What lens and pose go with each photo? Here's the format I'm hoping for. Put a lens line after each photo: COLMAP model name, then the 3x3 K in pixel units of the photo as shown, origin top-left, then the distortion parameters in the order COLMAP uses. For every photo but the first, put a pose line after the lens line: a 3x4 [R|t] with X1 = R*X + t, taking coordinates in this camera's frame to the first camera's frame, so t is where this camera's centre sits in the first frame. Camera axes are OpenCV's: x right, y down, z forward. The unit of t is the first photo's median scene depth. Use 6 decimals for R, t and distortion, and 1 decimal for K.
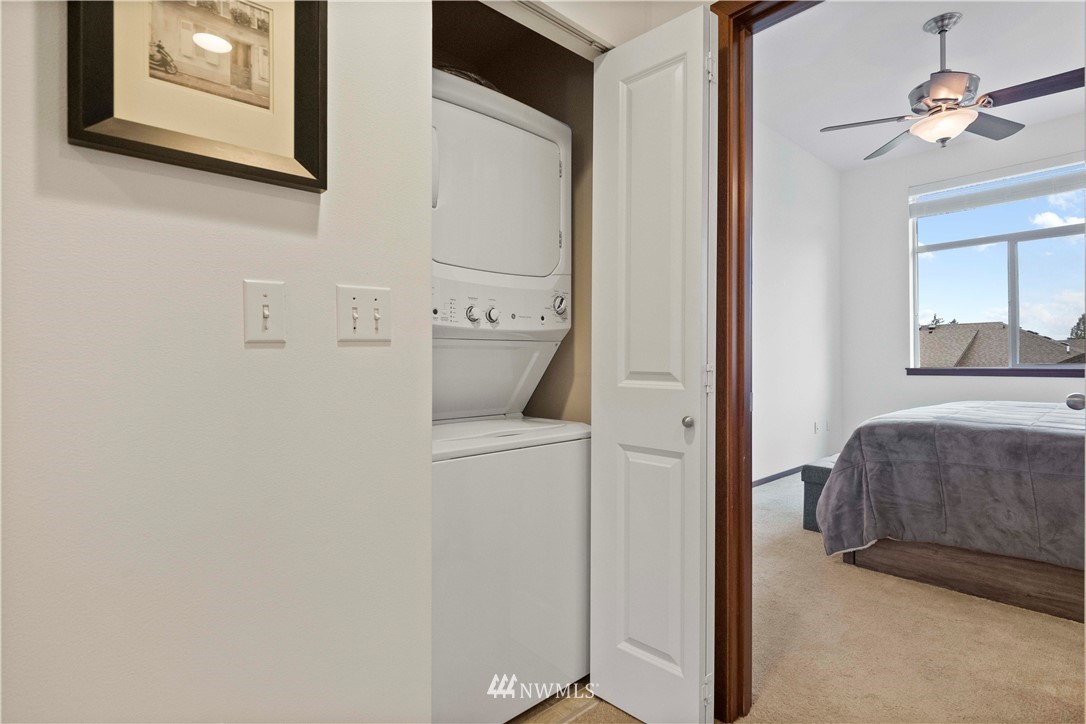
lens RADIAL K [[534.6, 0, 545.2], [0, 534.6, 354.7], [0, 0, 1]] dist [-0.000963, -0.000163]
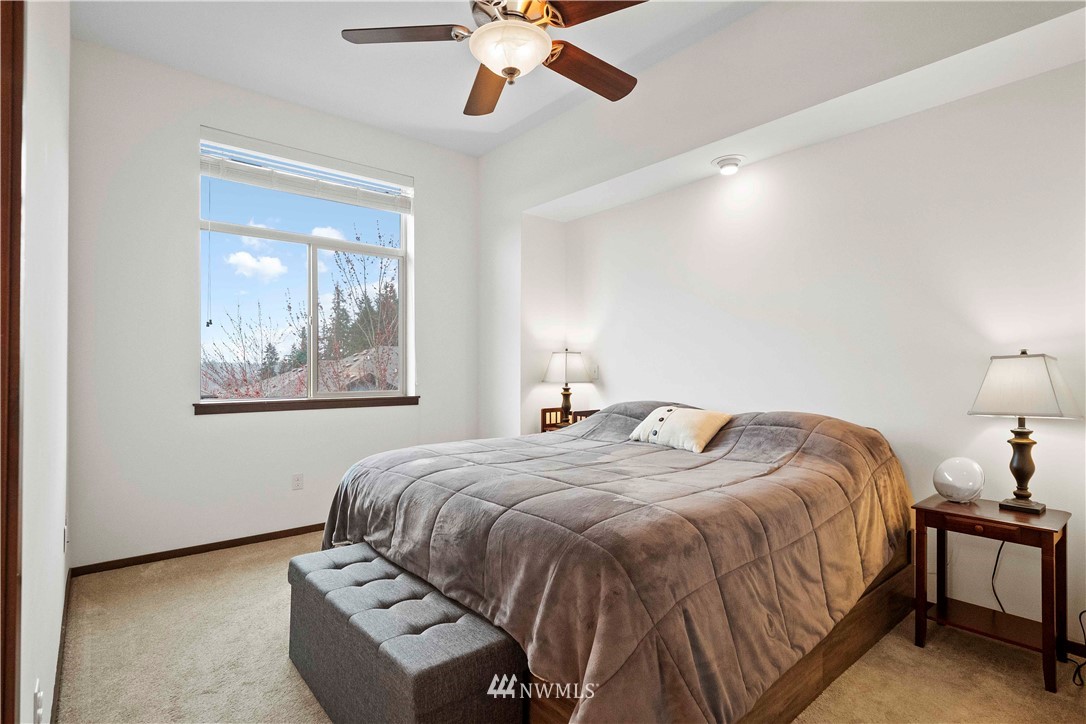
lens RADIAL K [[533.9, 0, 539.7], [0, 533.9, 370.6], [0, 0, 1]] dist [-0.000419, -0.000054]
pose [[0.047408, 0.002813, 0.998872, 0.101071], [-0.006951, 0.999973, -0.002487, -0.035292], [-0.998851, -0.006825, 0.047426, 1.127110]]
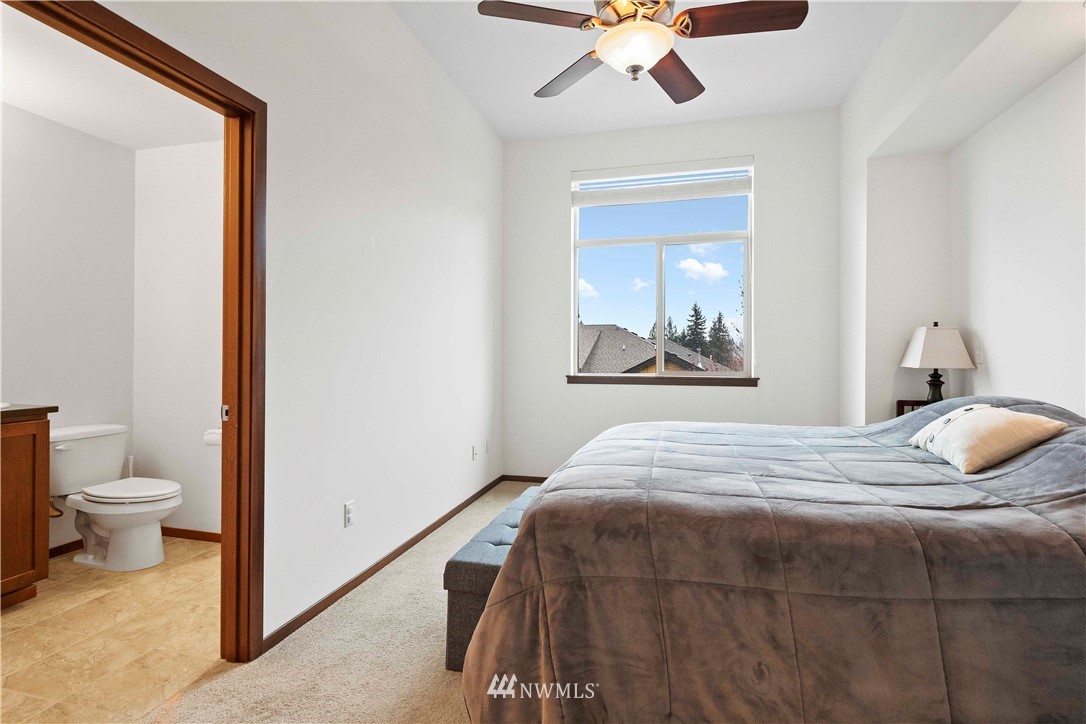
lens RADIAL K [[534.6, 0, 545.2], [0, 534.6, 354.7], [0, 0, 1]] dist [-0.000963, -0.000163]
pose [[0.831853, 0.002853, 0.554989, 0.310760], [-0.010567, 0.999887, 0.010699, -0.038687], [-0.554895, -0.014764, 0.831789, 0.573099]]
